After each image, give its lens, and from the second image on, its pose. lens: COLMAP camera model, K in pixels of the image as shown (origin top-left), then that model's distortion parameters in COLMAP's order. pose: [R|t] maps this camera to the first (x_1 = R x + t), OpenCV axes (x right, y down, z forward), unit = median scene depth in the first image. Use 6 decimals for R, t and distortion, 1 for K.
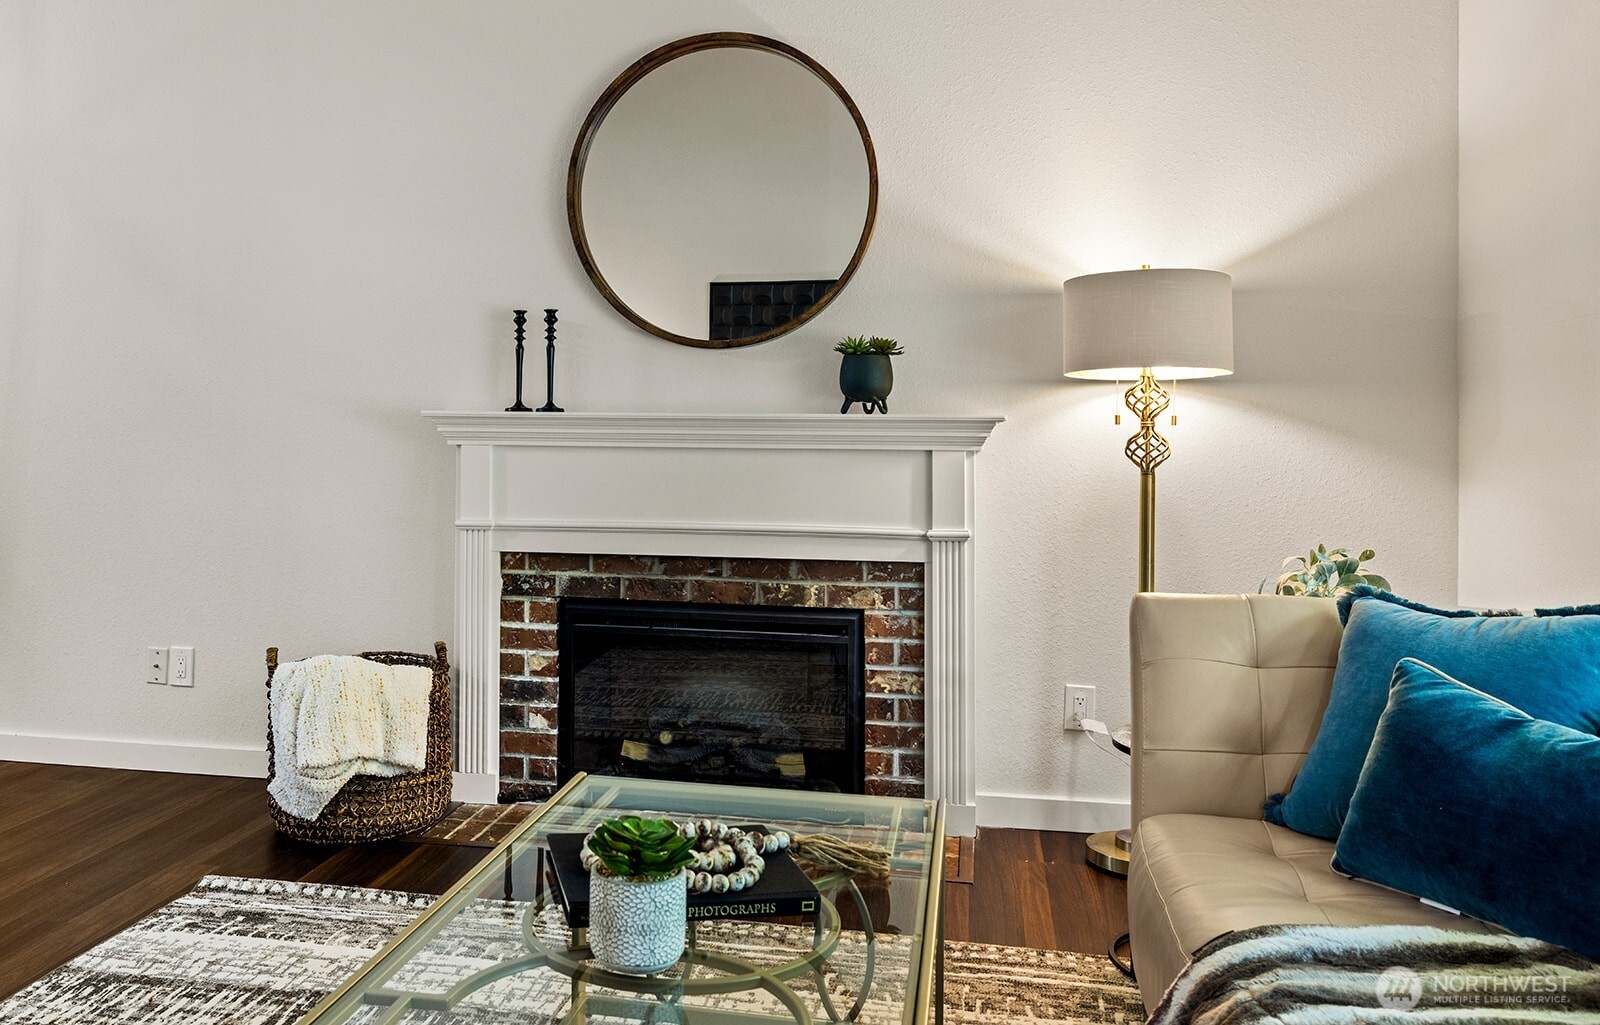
lens RADIAL K [[1352.3, 0, 689.5], [0, 1352.3, 413.2], [0, 0, 1]] dist [-0.000798, 0.000836]
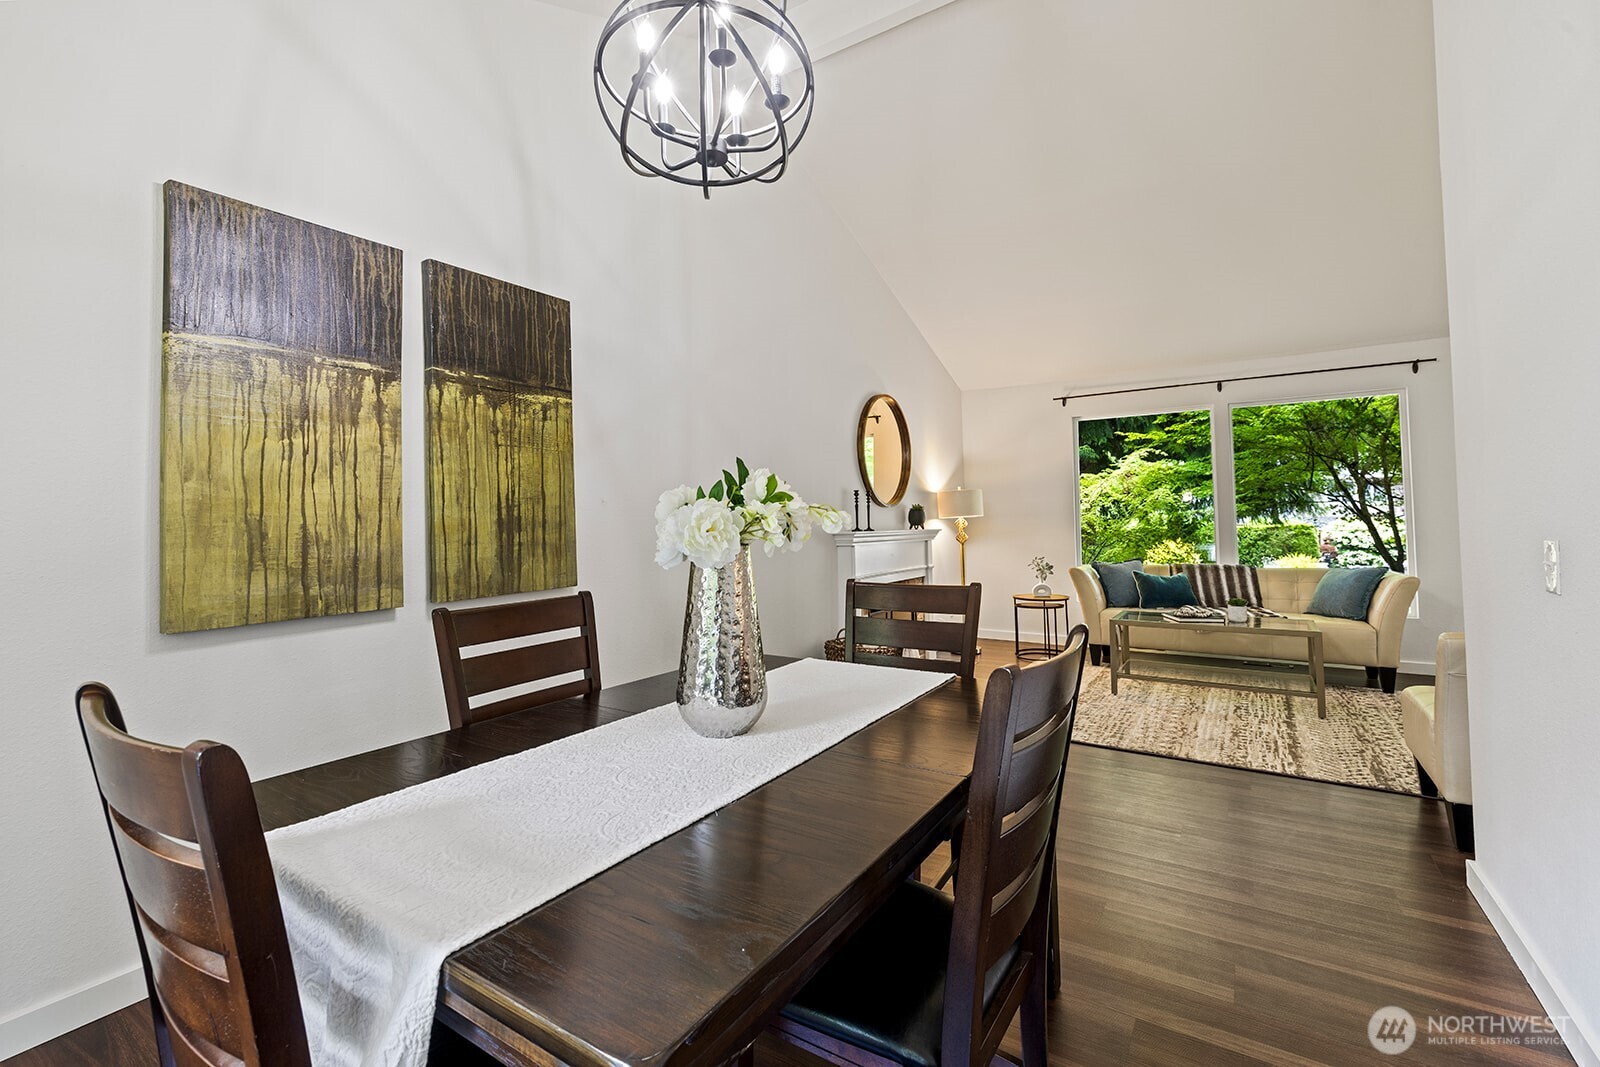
lens RADIAL K [[691.8, 0, 799.9], [0, 691.8, 500.3], [0, 0, 1]] dist [-0.001436, -0.000094]
pose [[0.353196, 0.021460, 0.935303, -1.426489], [0.013668, 0.999512, -0.028095, -0.025538], [-0.935450, 0.022707, 0.352730, 0.690053]]
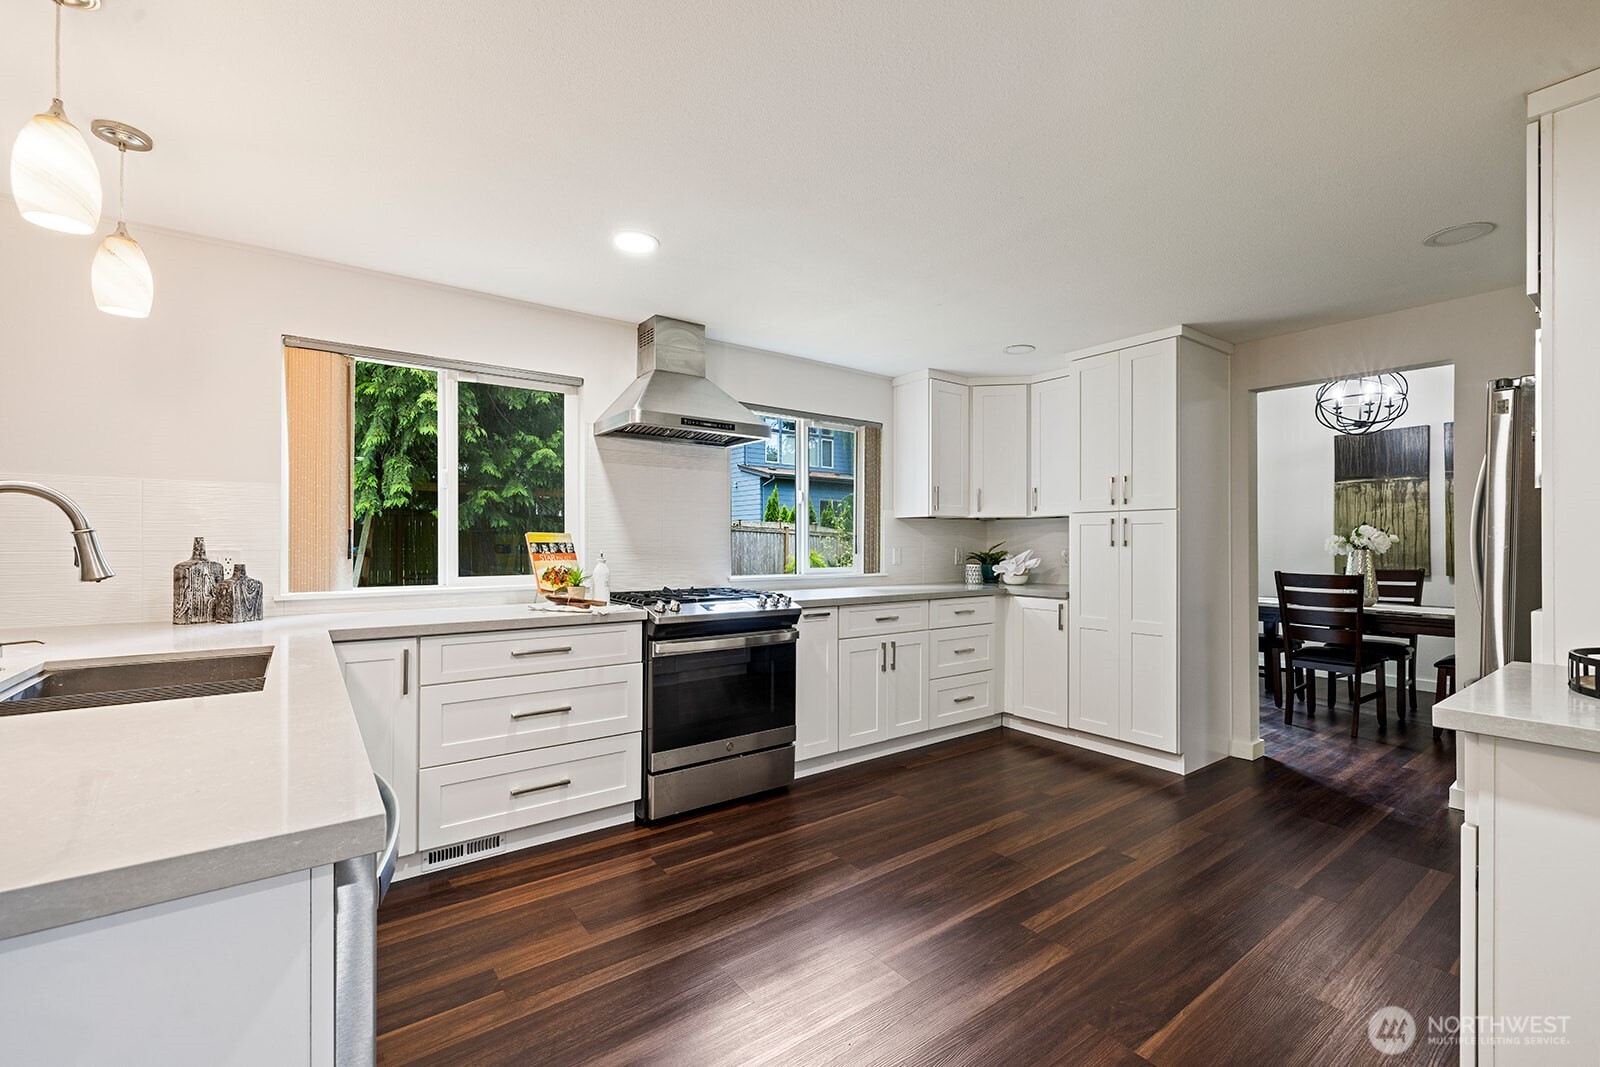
lens RADIAL K [[674.1, 0, 792.6], [0, 674.1, 543.4], [0, 0, 1]] dist [0.002515, 0.000153]
pose [[0.748772, -0.003734, -0.662818, -1.031447], [0.003472, 0.999993, -0.001710, -0.023357], [0.662819, -0.001021, 0.748779, -0.749649]]
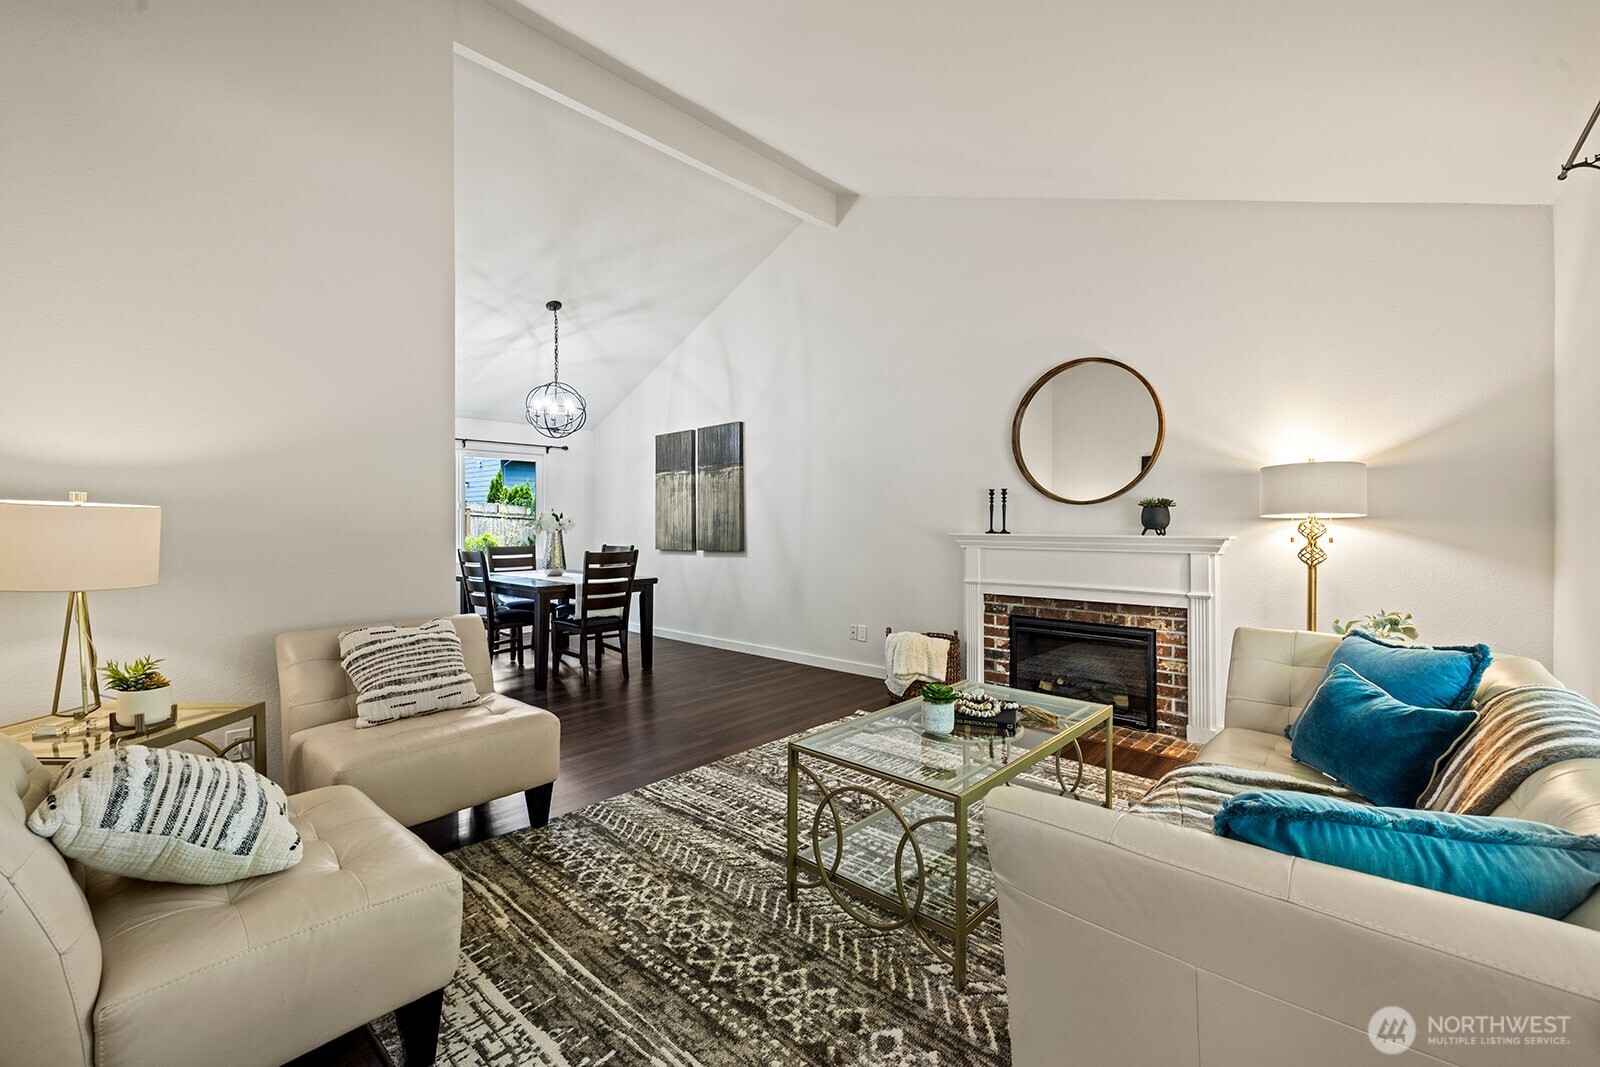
lens RADIAL K [[677.4, 0, 788.9], [0, 677.4, 528.0], [0, 0, 1]] dist [0.000110, 0.000625]
pose [[0.859453, -0.003987, -0.511199, 0.177739], [0.009514, 0.999921, 0.008197, -0.024384], [0.511126, -0.011909, 0.859424, -0.180214]]
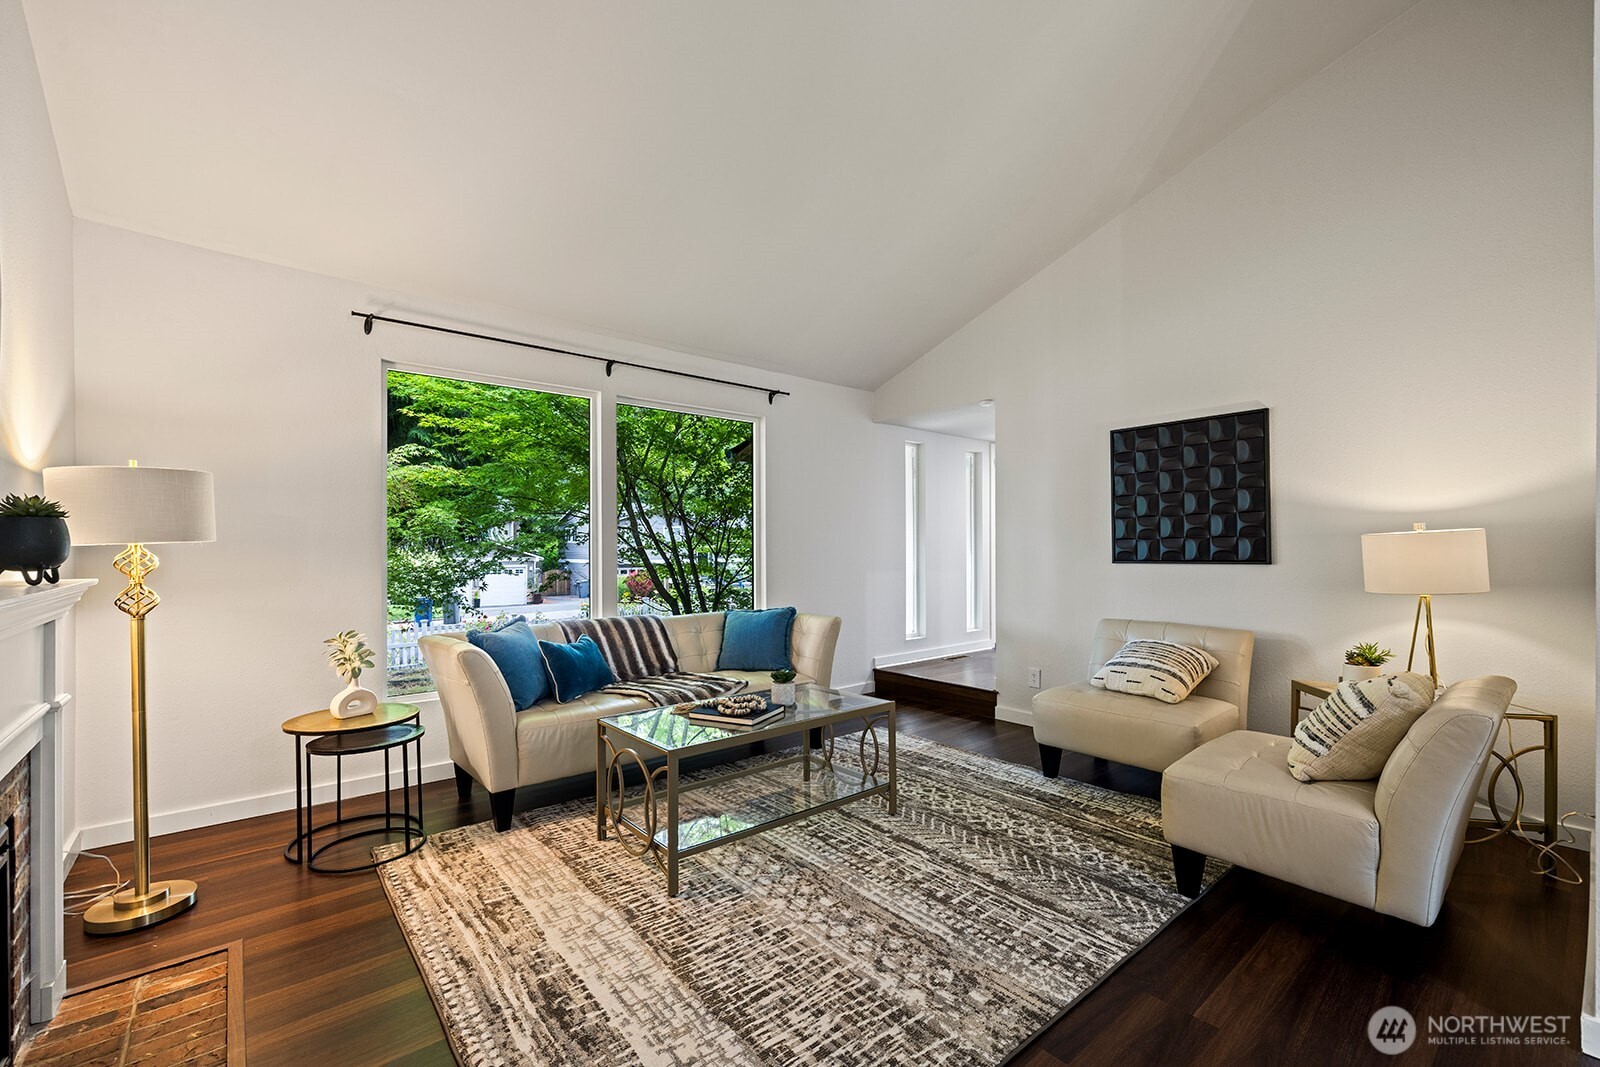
lens RADIAL K [[674.1, 0, 792.6], [0, 674.1, 543.4], [0, 0, 1]] dist [0.002515, 0.000153]
pose [[-0.788363, -0.000869, 0.615210, -0.521351], [-0.004419, 0.999981, -0.004250, -0.026442], [-0.615195, -0.006069, -0.788352, 1.031466]]
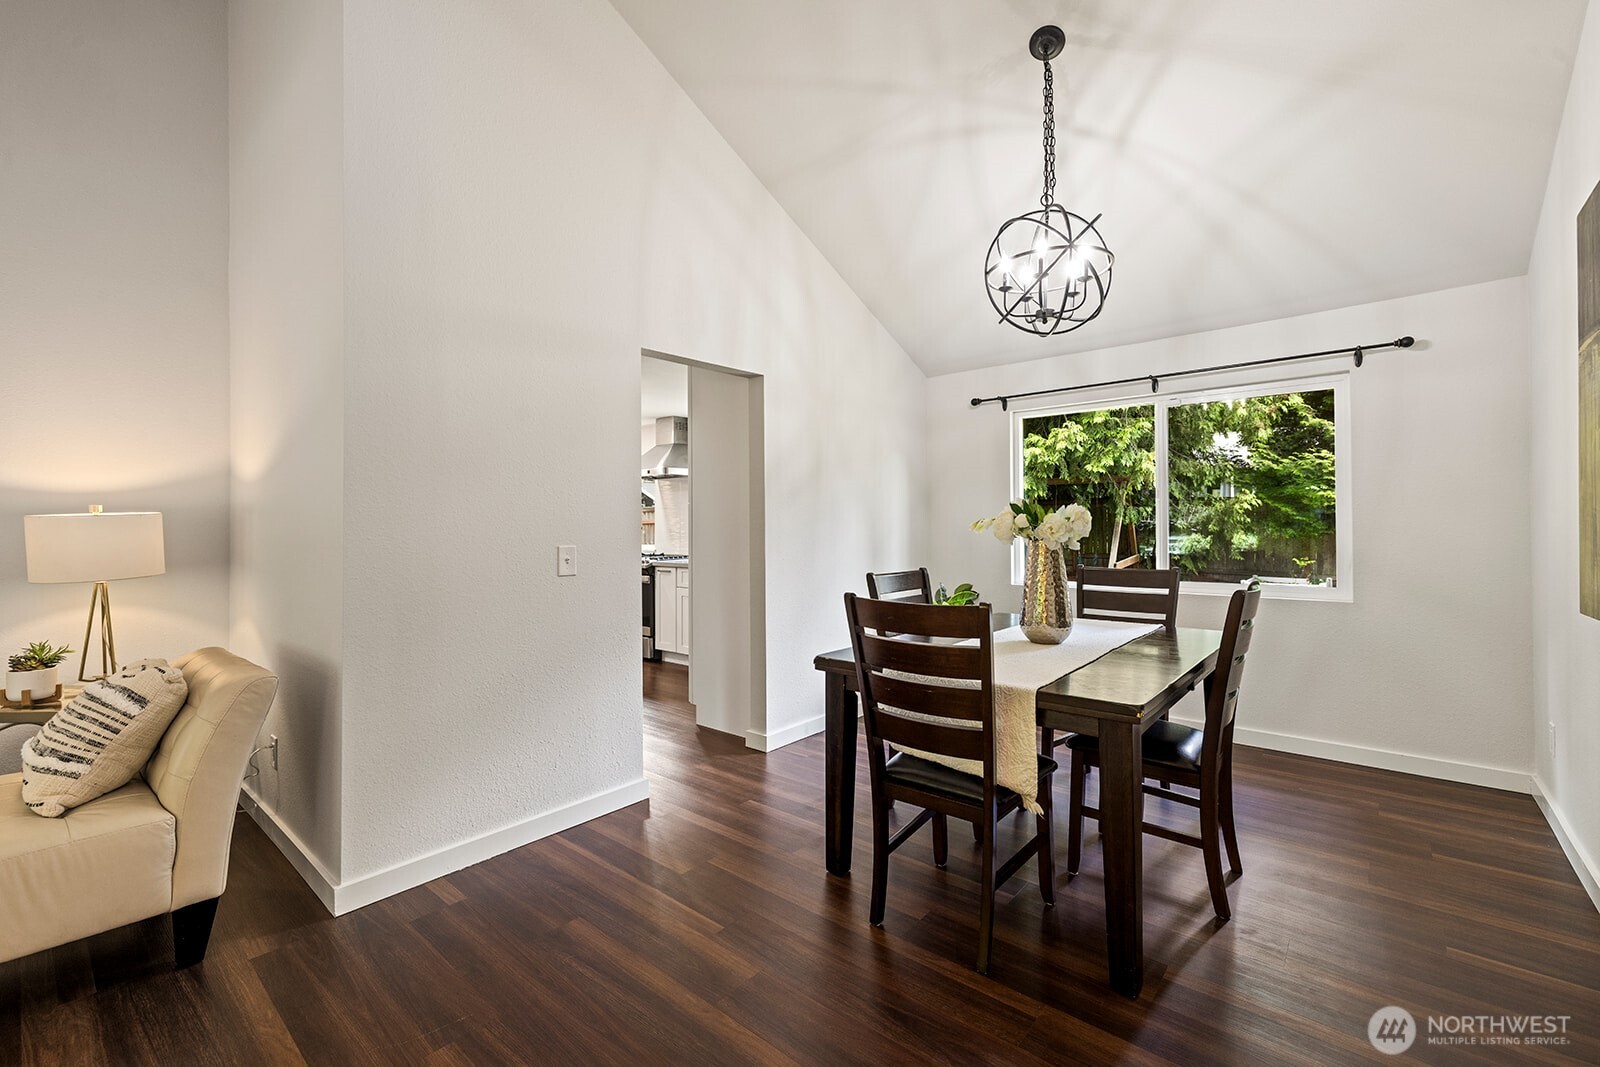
lens RADIAL K [[672.0, 0, 791.5], [0, 672.0, 534.7], [0, 0, 1]] dist [0.001548, -0.000035]
pose [[-0.483215, 0.005666, -0.875483, -0.343648], [0.006900, 0.999973, 0.002664, -0.020789], [0.875475, -0.004753, -0.483241, 0.979153]]
